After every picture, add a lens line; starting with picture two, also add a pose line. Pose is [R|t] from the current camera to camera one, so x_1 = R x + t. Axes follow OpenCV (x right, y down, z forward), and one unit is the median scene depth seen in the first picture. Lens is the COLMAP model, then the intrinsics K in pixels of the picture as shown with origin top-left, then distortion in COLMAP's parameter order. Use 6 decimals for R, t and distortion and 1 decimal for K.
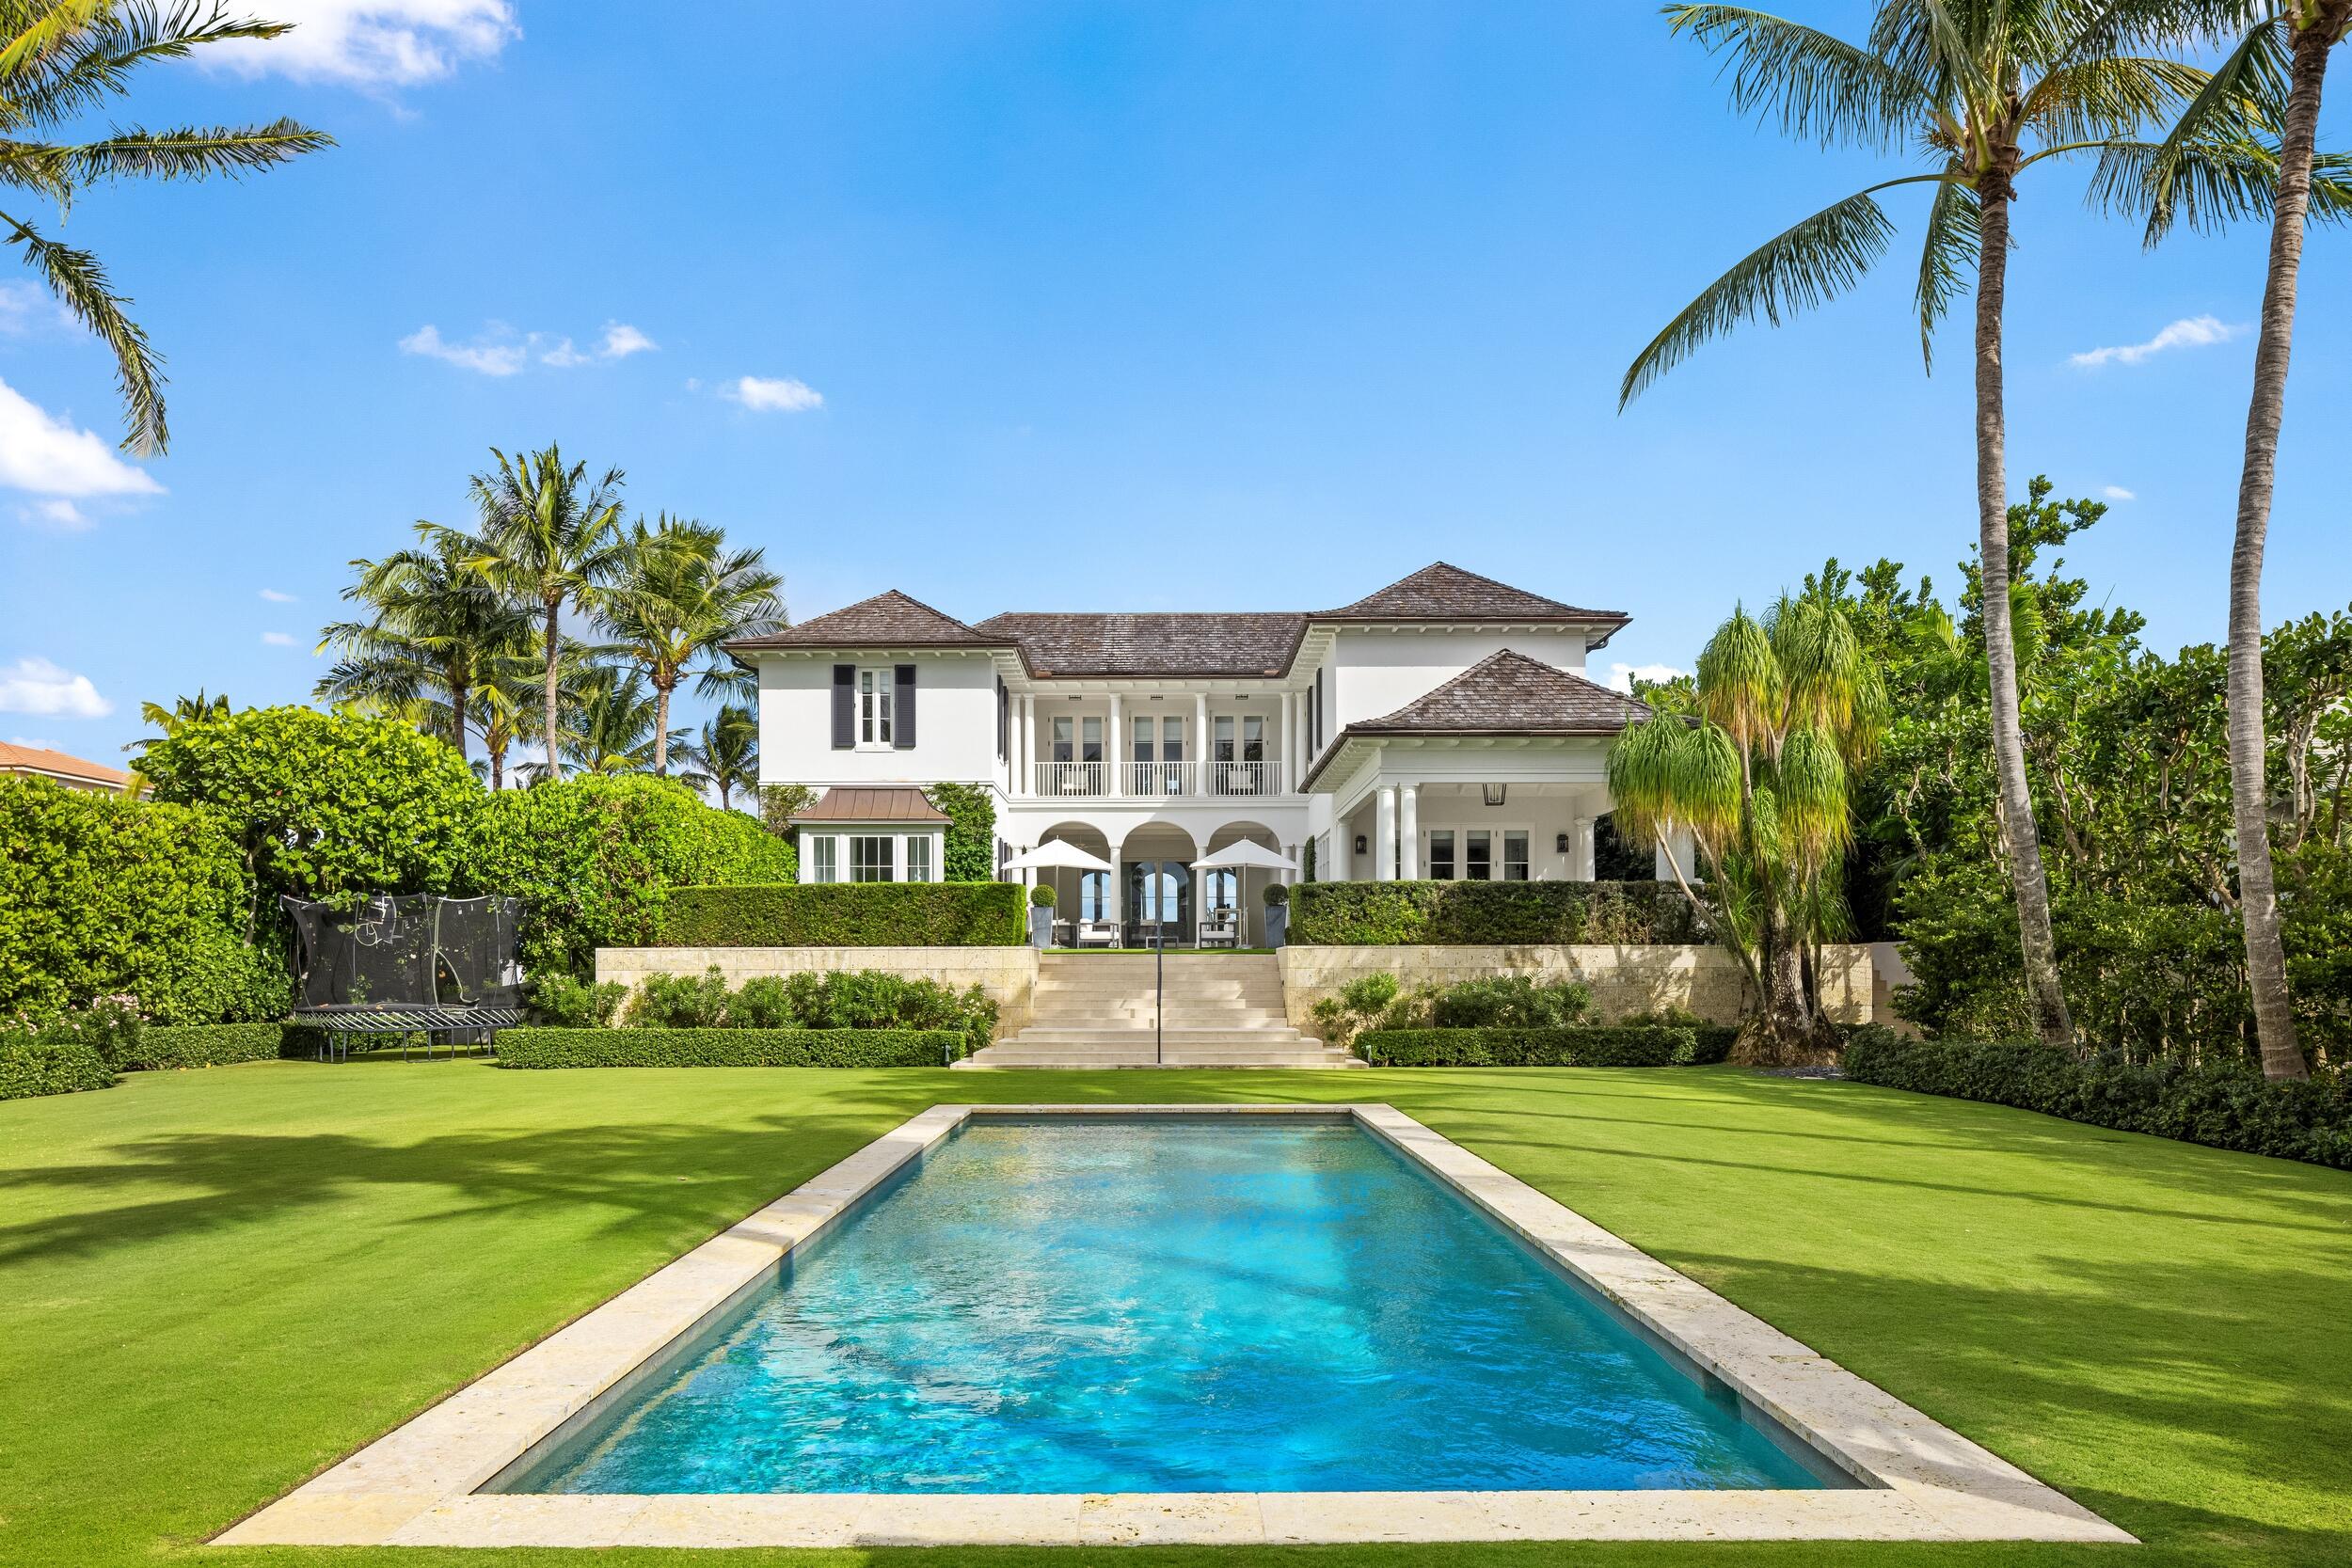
lens RADIAL K [[1625.9, 0, 1161.5], [0, 1625.9, 855.2], [0, 0, 1]] dist [-0.001313, 0.007431]
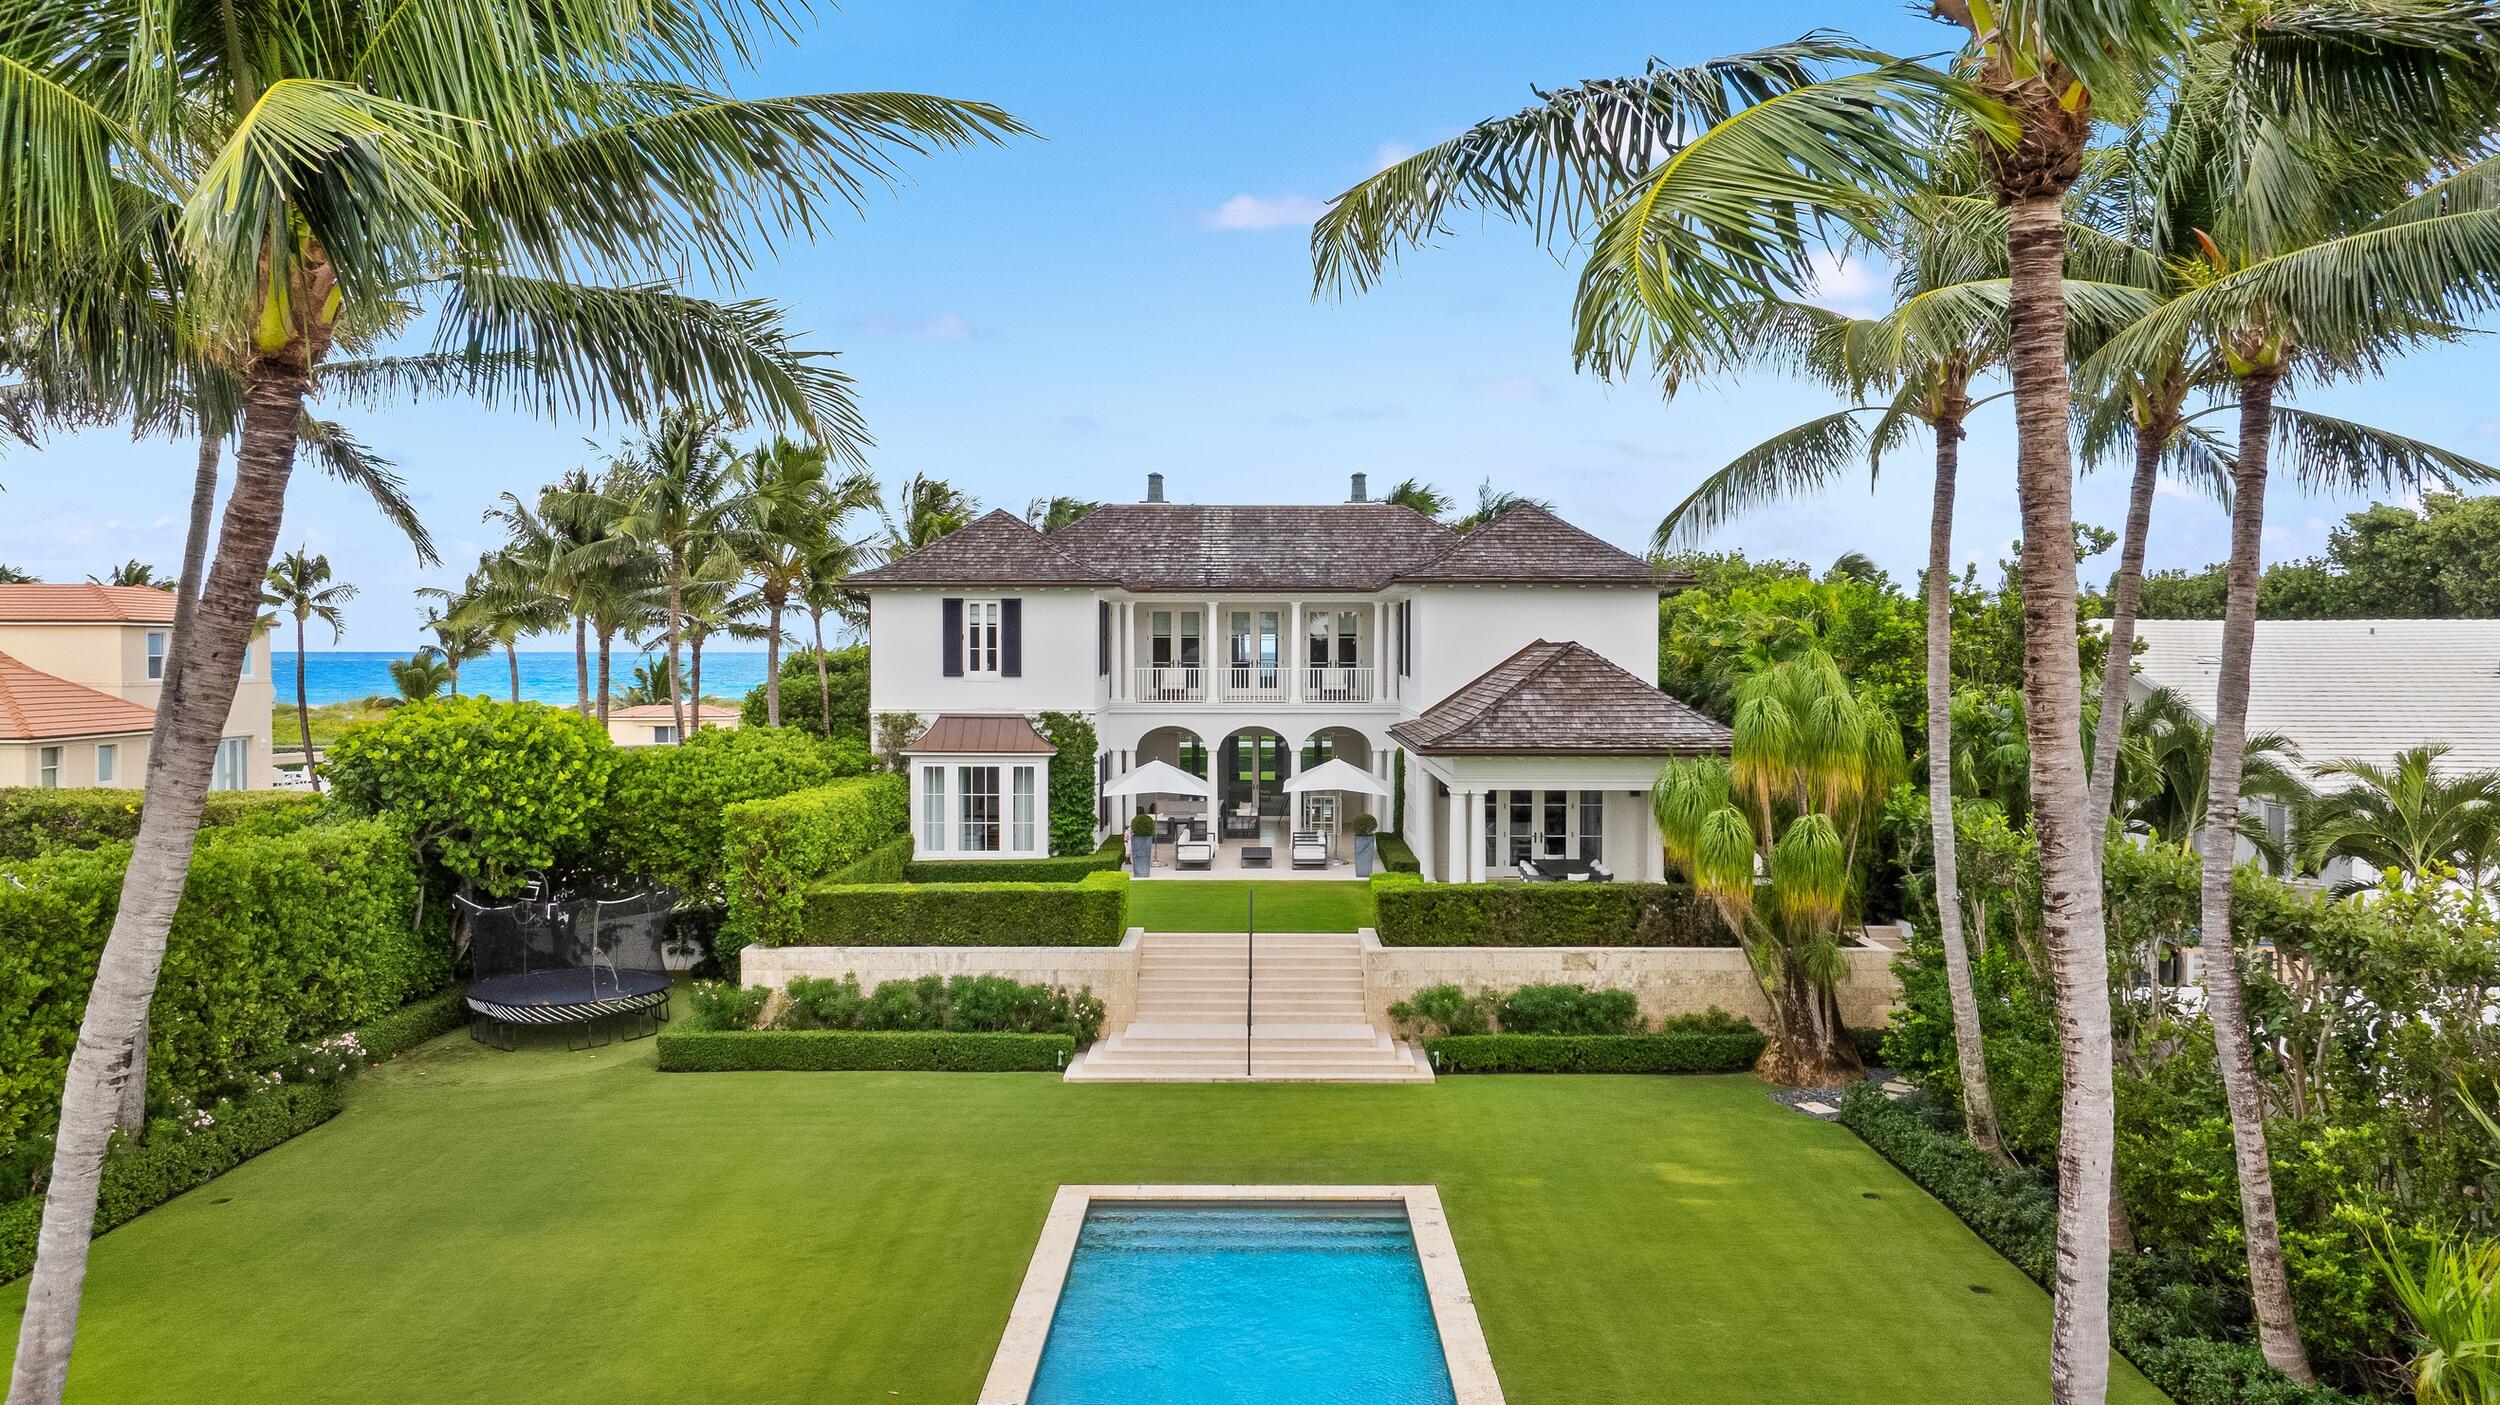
lens RADIAL K [[1665.8, 0, 1268.0], [0, 1665.8, 698.7], [0, 0, 1]] dist [-0.006391, -0.007159]
pose [[0.999981, 0.004460, 0.004336, 0.002767], [-0.004529, 0.999858, 0.016232, -0.073641], [-0.004263, -0.016252, 0.999859, -0.071994]]
